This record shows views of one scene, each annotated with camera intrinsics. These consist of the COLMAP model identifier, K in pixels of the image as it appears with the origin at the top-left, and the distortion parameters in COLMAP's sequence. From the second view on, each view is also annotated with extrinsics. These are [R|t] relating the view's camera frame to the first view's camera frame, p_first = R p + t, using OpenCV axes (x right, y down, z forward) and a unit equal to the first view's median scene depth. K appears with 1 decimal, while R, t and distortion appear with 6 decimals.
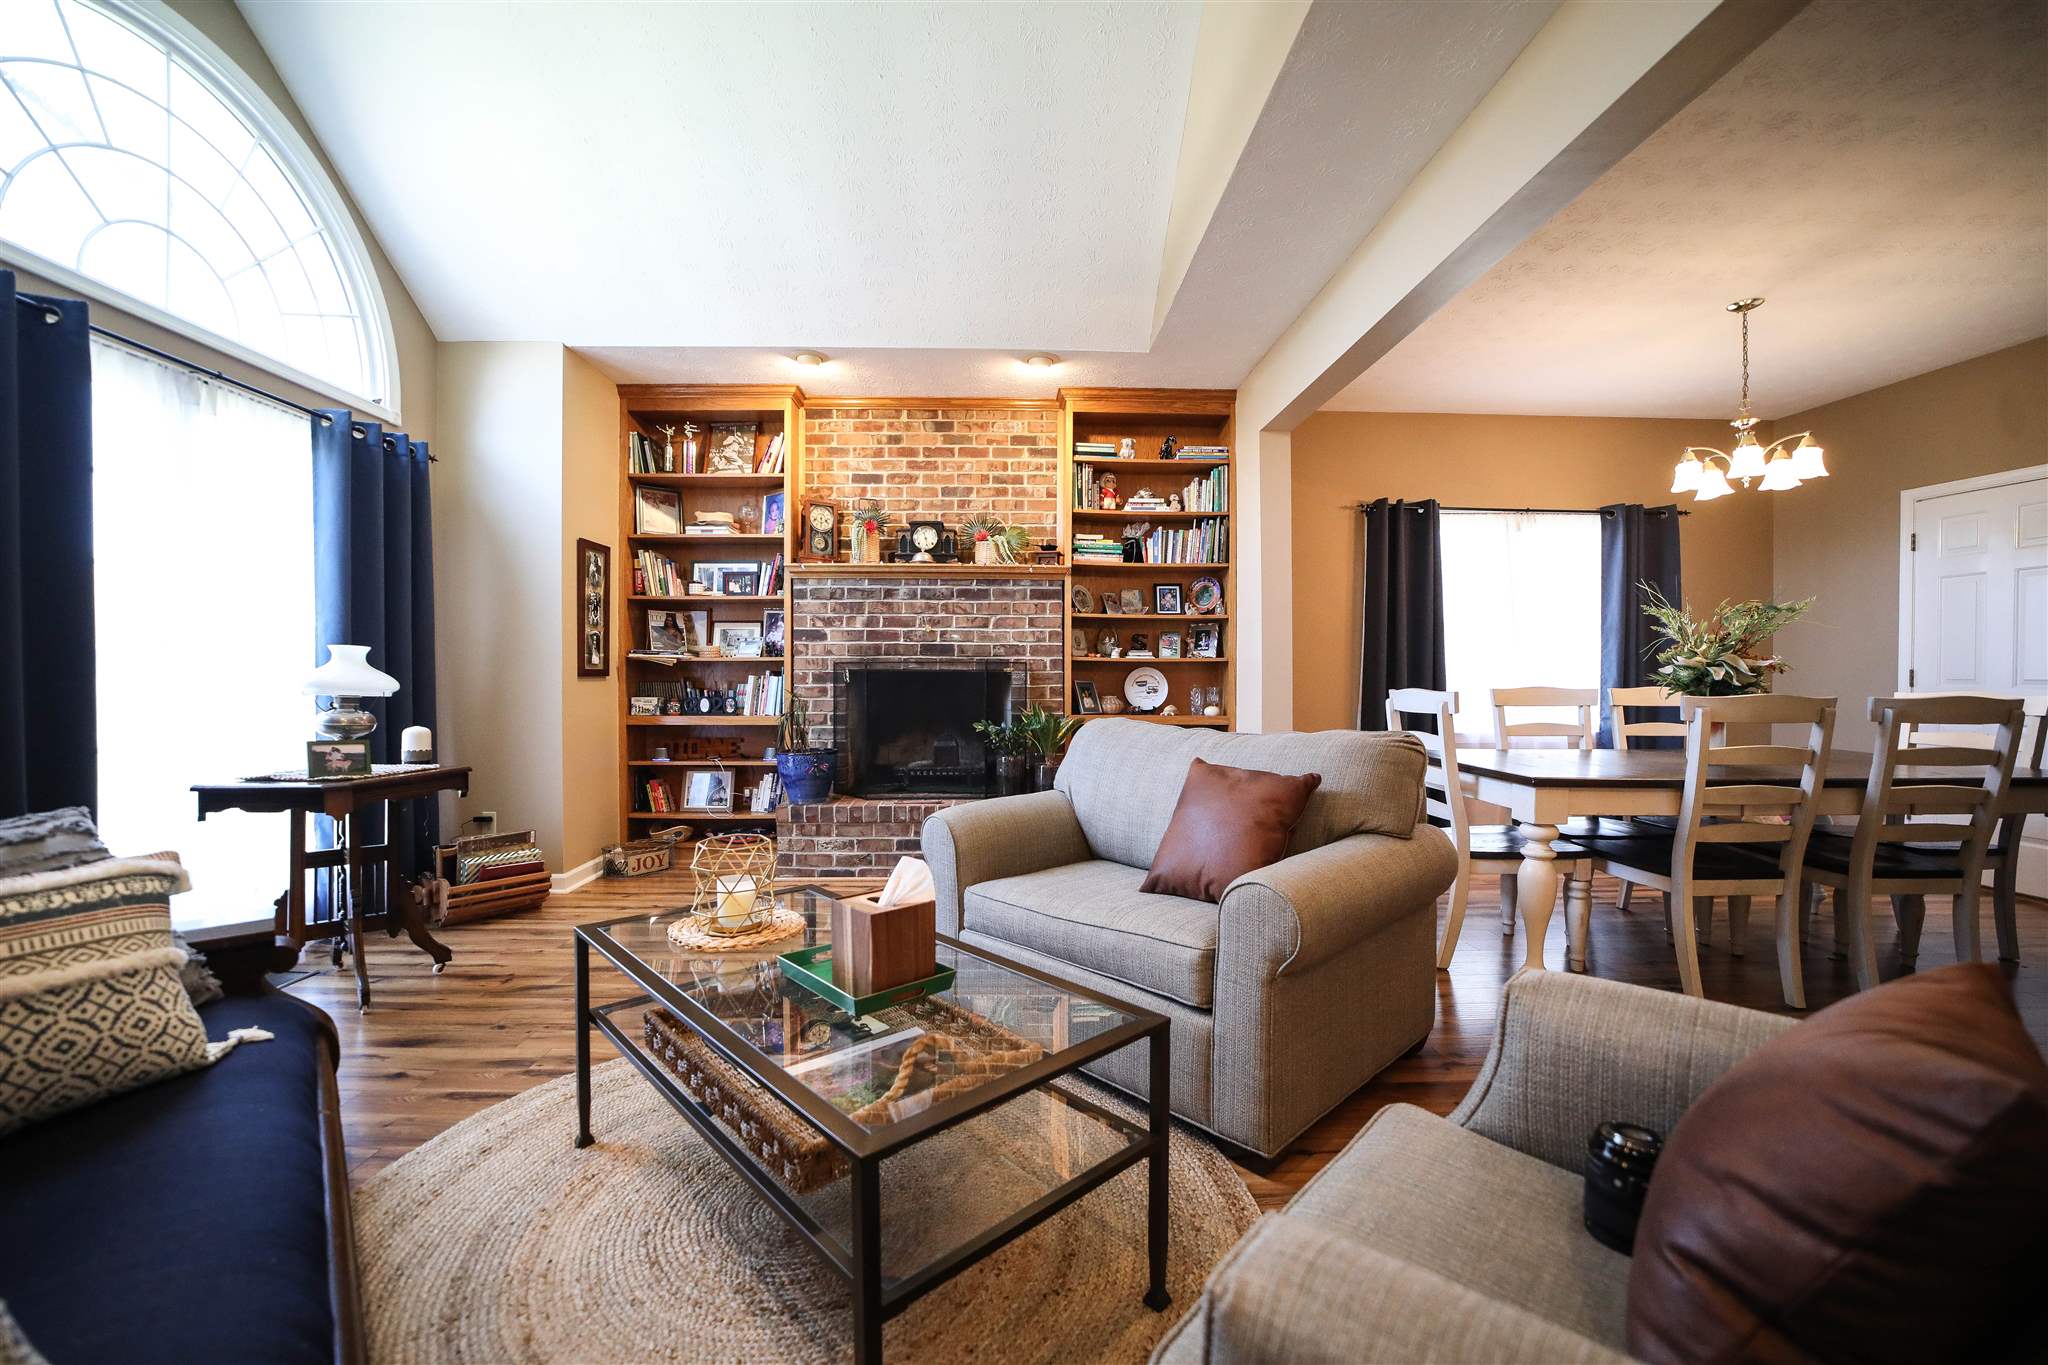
lens RADIAL K [[809.7, 0, 1011.3], [0, 809.7, 686.2], [0, 0, 1]] dist [-0.035658, 0.000184]
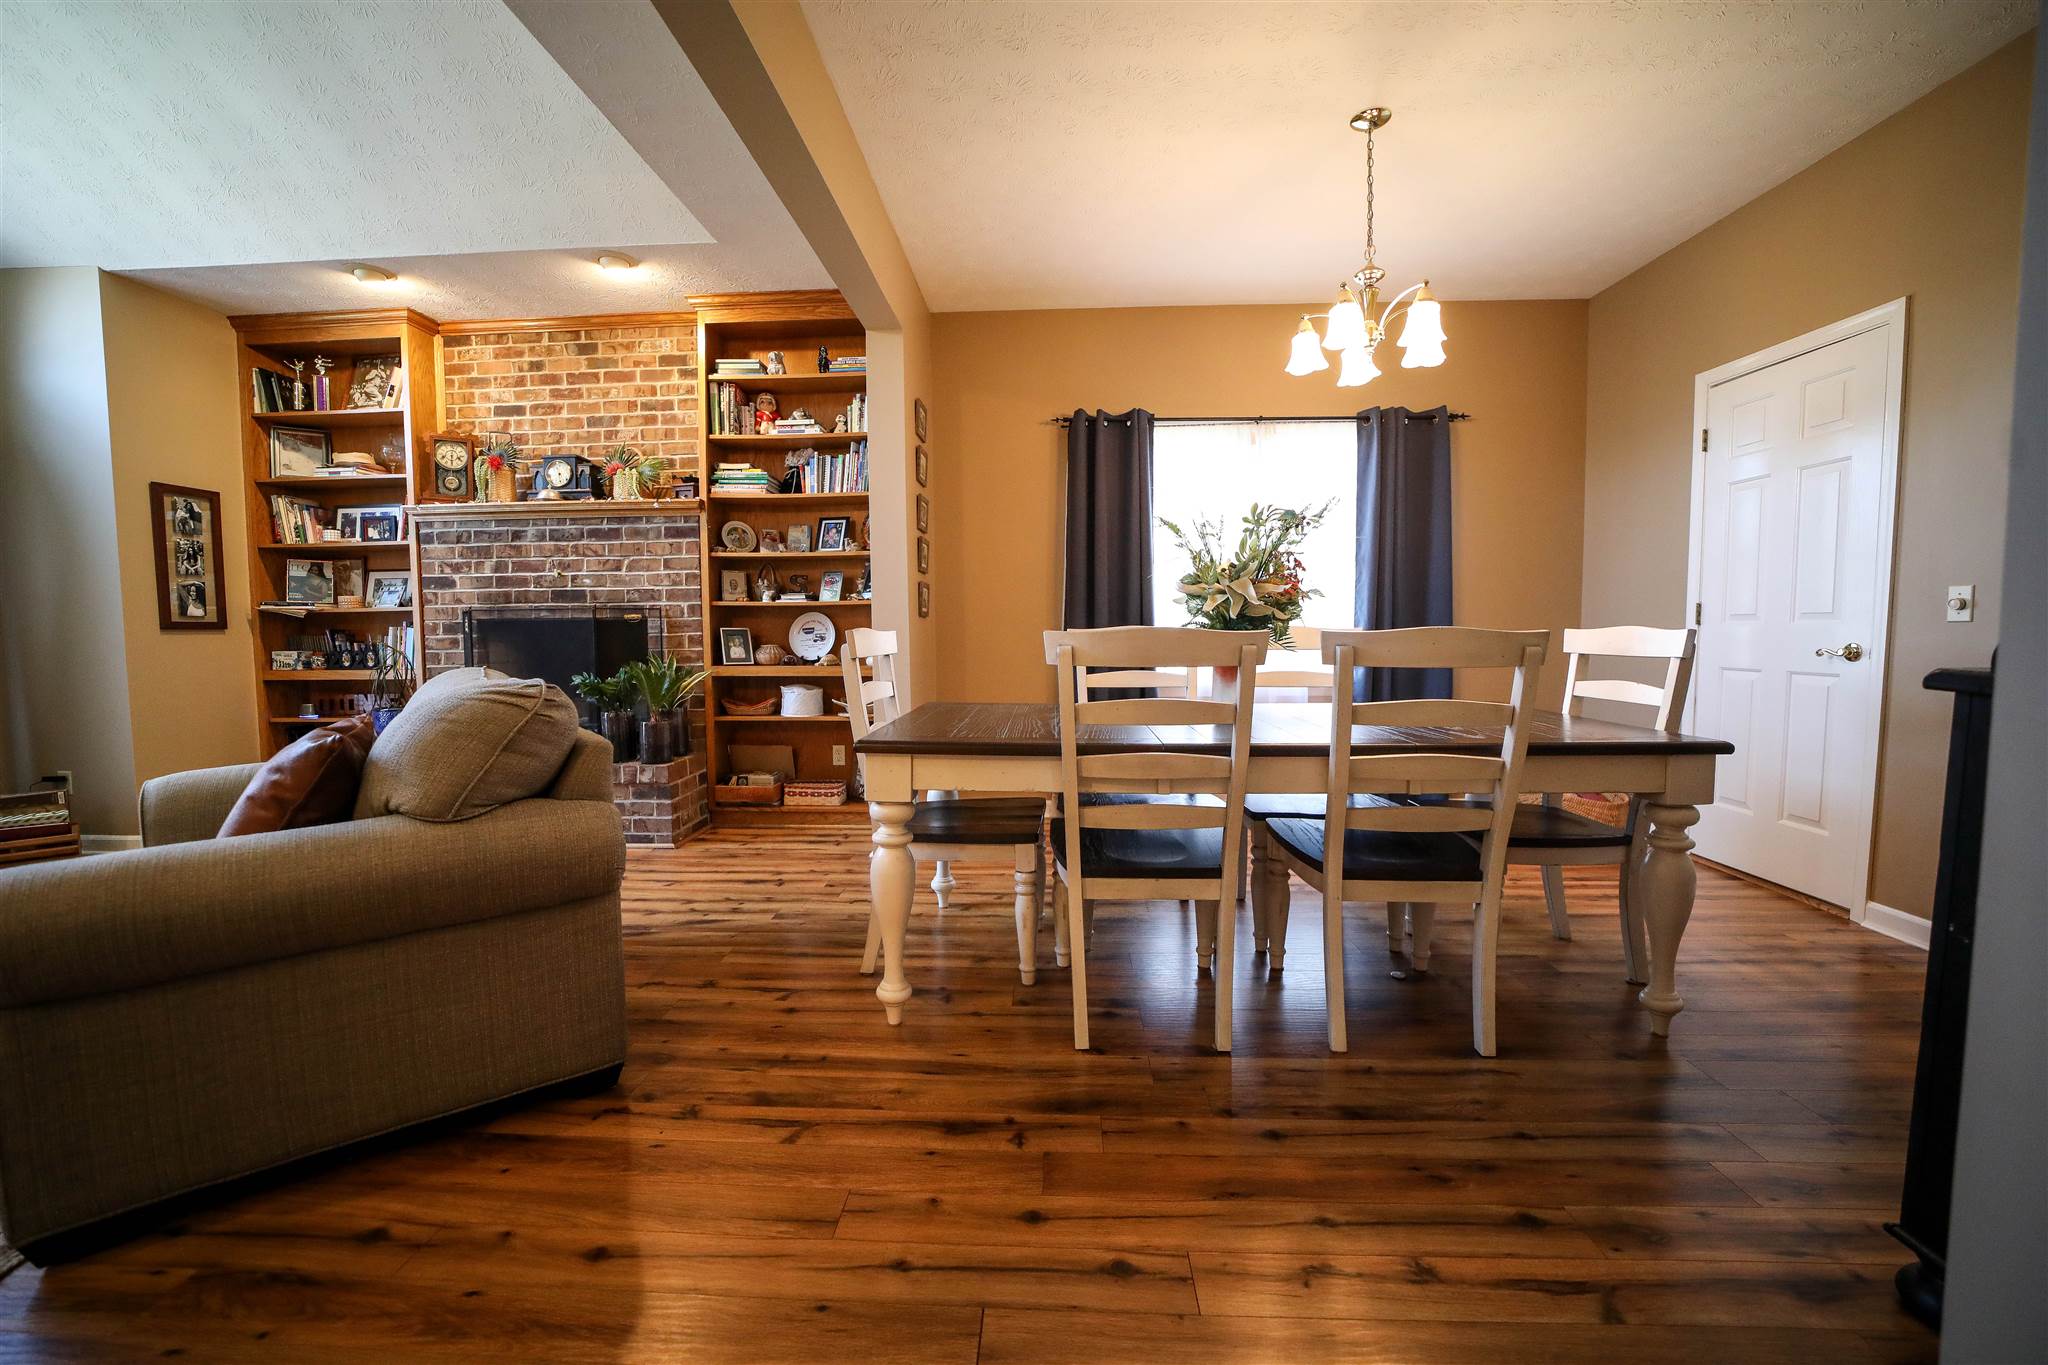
lens RADIAL K [[797.5, 0, 1019.6], [0, 797.5, 686.3], [0, 0, 1]] dist [-0.038182, 0.009924]
pose [[0.997312, -0.005167, -0.073089, 0.476318], [0.009345, 0.998333, 0.056949, 0.010844], [0.072673, -0.057479, 0.995698, 0.140929]]
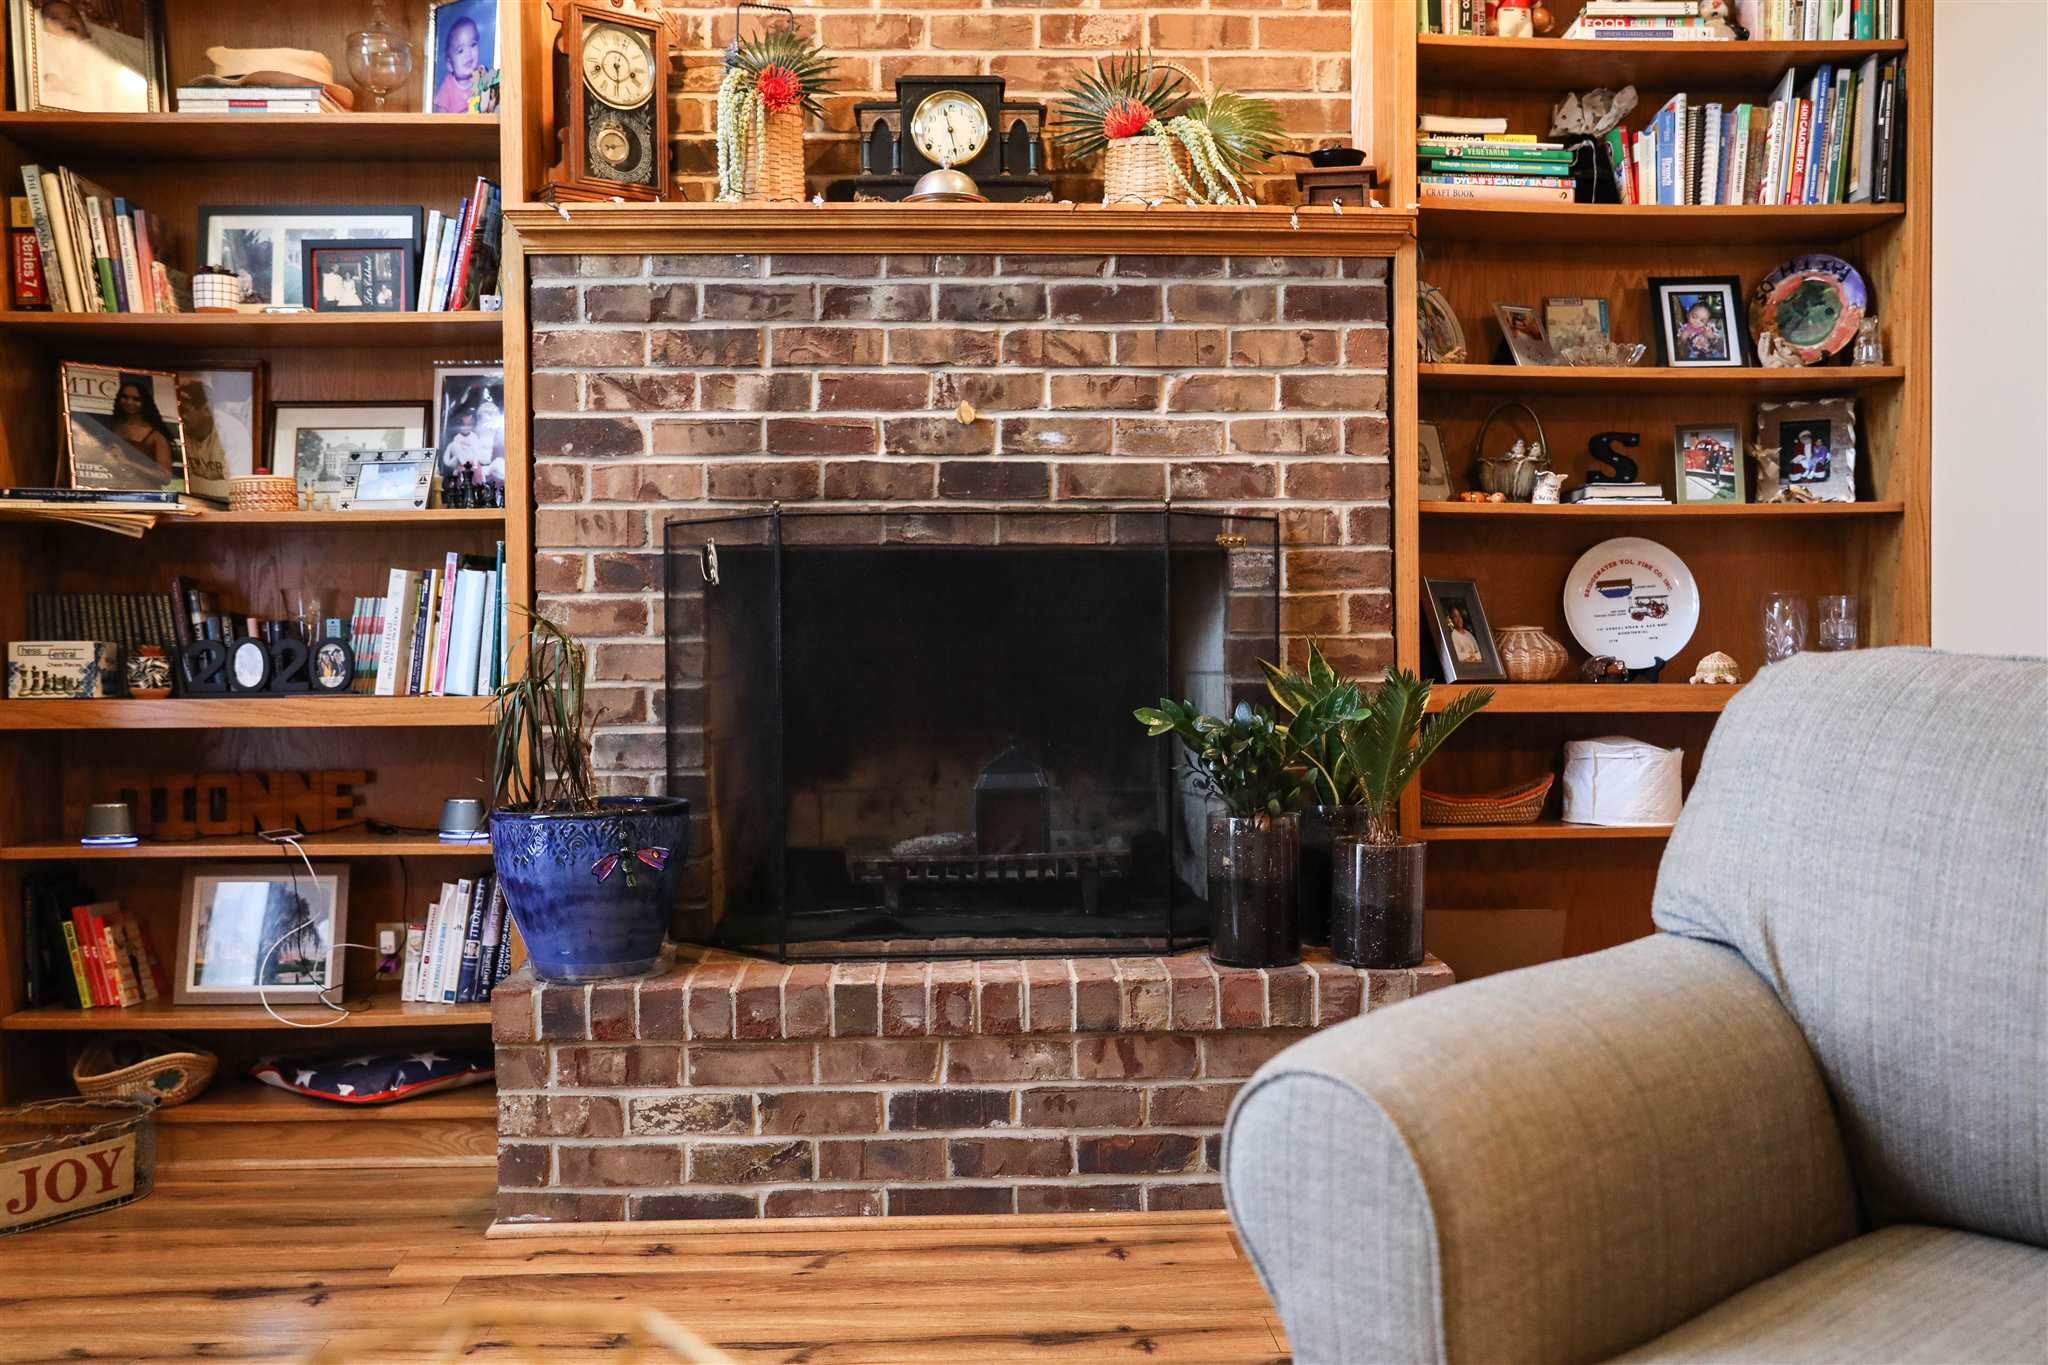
lens RADIAL K [[1874.3, 0, 1000.3], [0, 1874.3, 685.8], [0, 0, 1]] dist [-0.015168, 0.021717]
pose [[0.999799, -0.009689, 0.017553, -0.101558], [0.009513, 0.999904, 0.010102, 0.026984], [-0.017649, -0.009933, 0.999795, 0.267620]]
